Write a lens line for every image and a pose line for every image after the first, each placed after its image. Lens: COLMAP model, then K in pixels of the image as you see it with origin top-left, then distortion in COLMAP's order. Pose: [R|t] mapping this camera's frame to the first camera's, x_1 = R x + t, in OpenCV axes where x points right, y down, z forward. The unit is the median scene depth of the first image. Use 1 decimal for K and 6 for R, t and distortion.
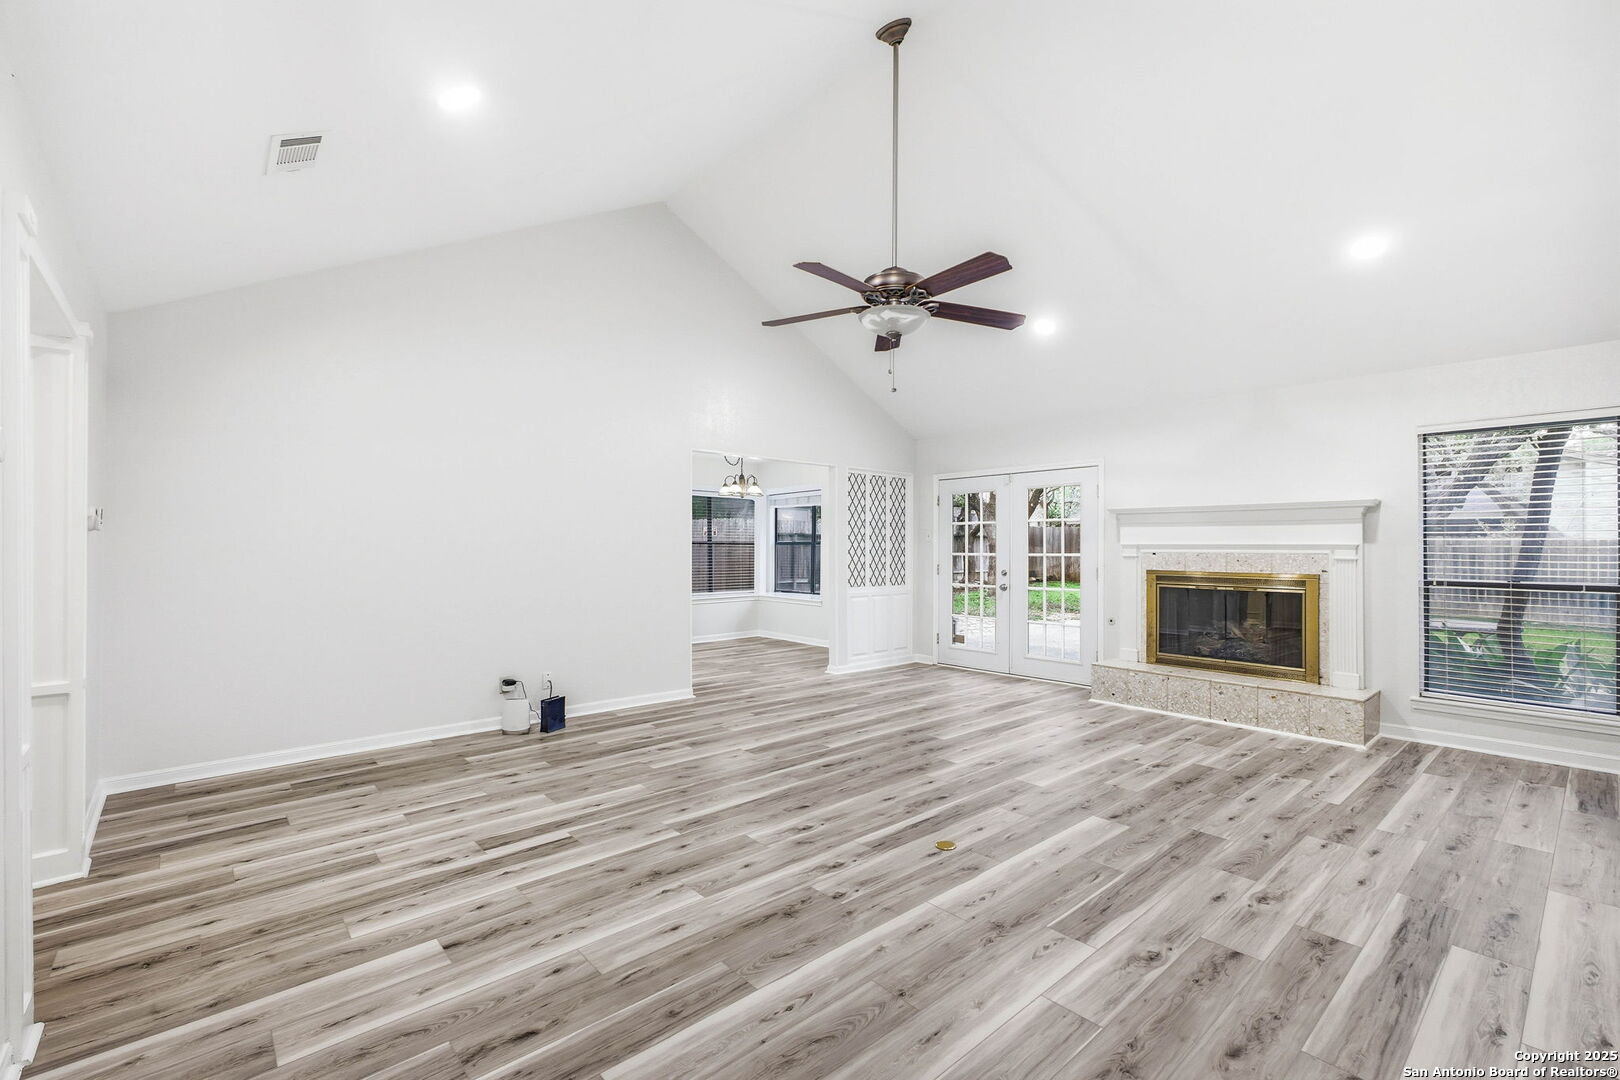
lens RADIAL K [[712.8, 0, 810.1], [0, 712.8, 546.9], [0, 0, 1]] dist [0.000337, 0.000124]
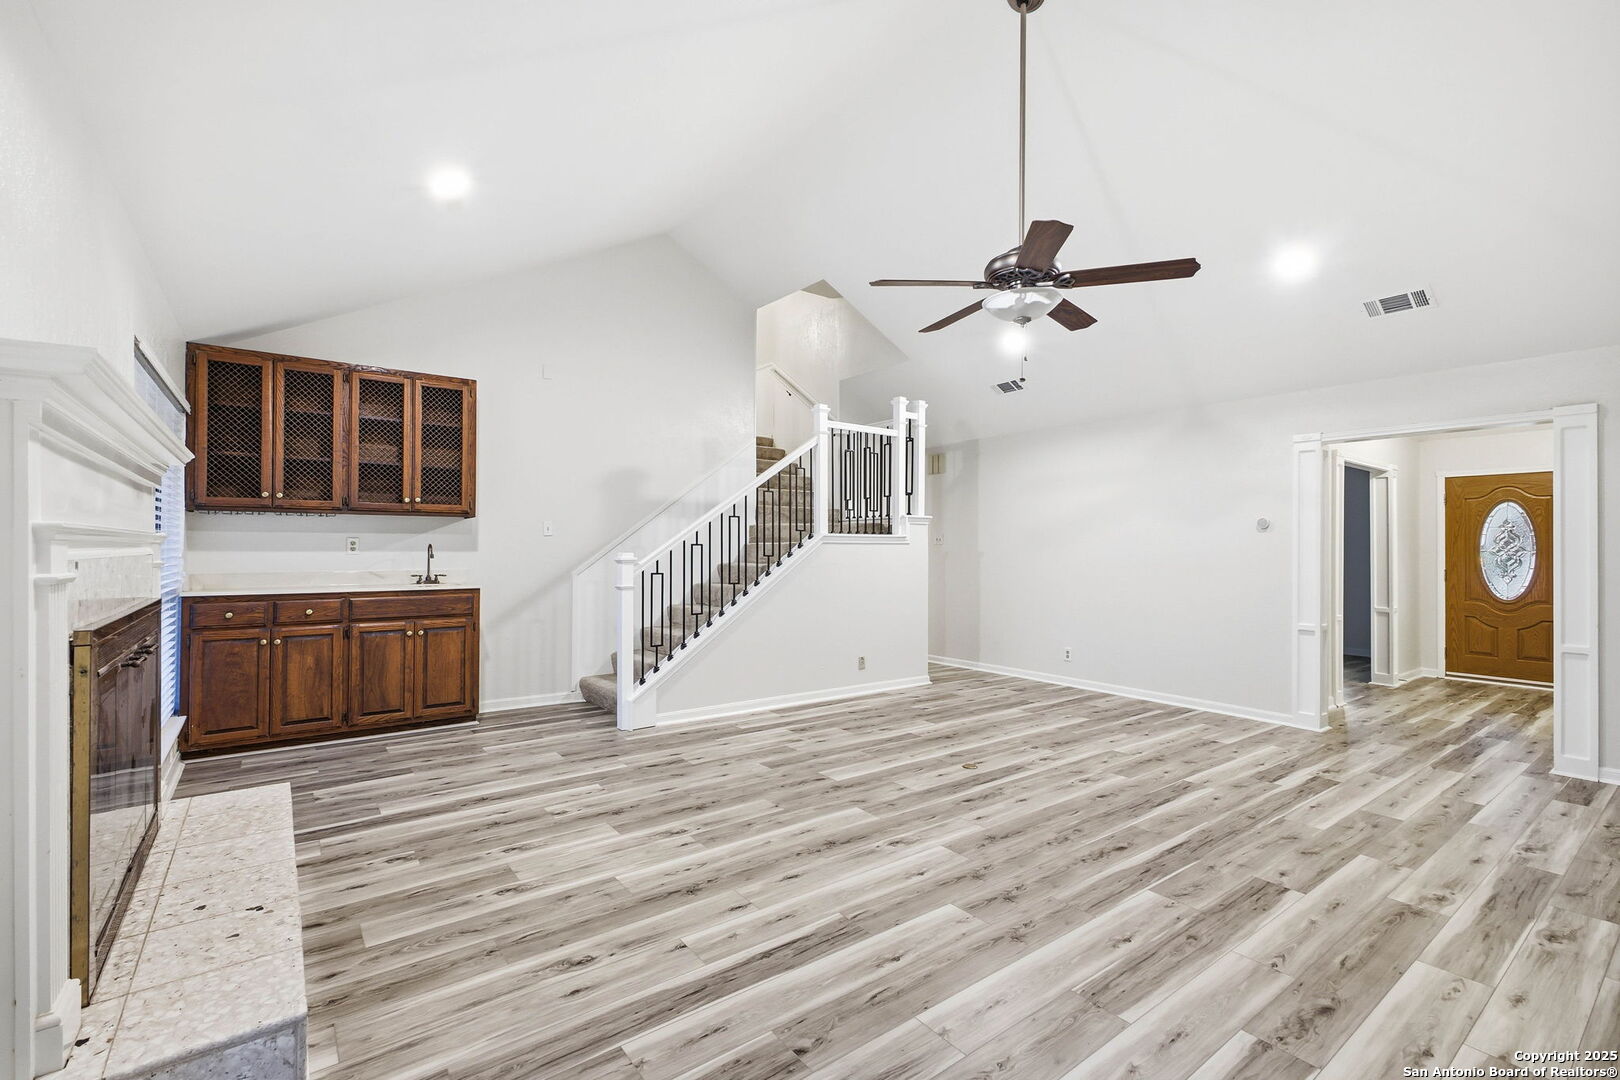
lens RADIAL K [[712.8, 0, 810.1], [0, 712.8, 546.9], [0, 0, 1]] dist [0.000337, 0.000124]
pose [[-0.996837, -0.008678, 0.079002, 0.333734], [-0.009035, 0.999951, -0.004161, 0.002681], [-0.078962, -0.004862, -0.996866, 2.037576]]
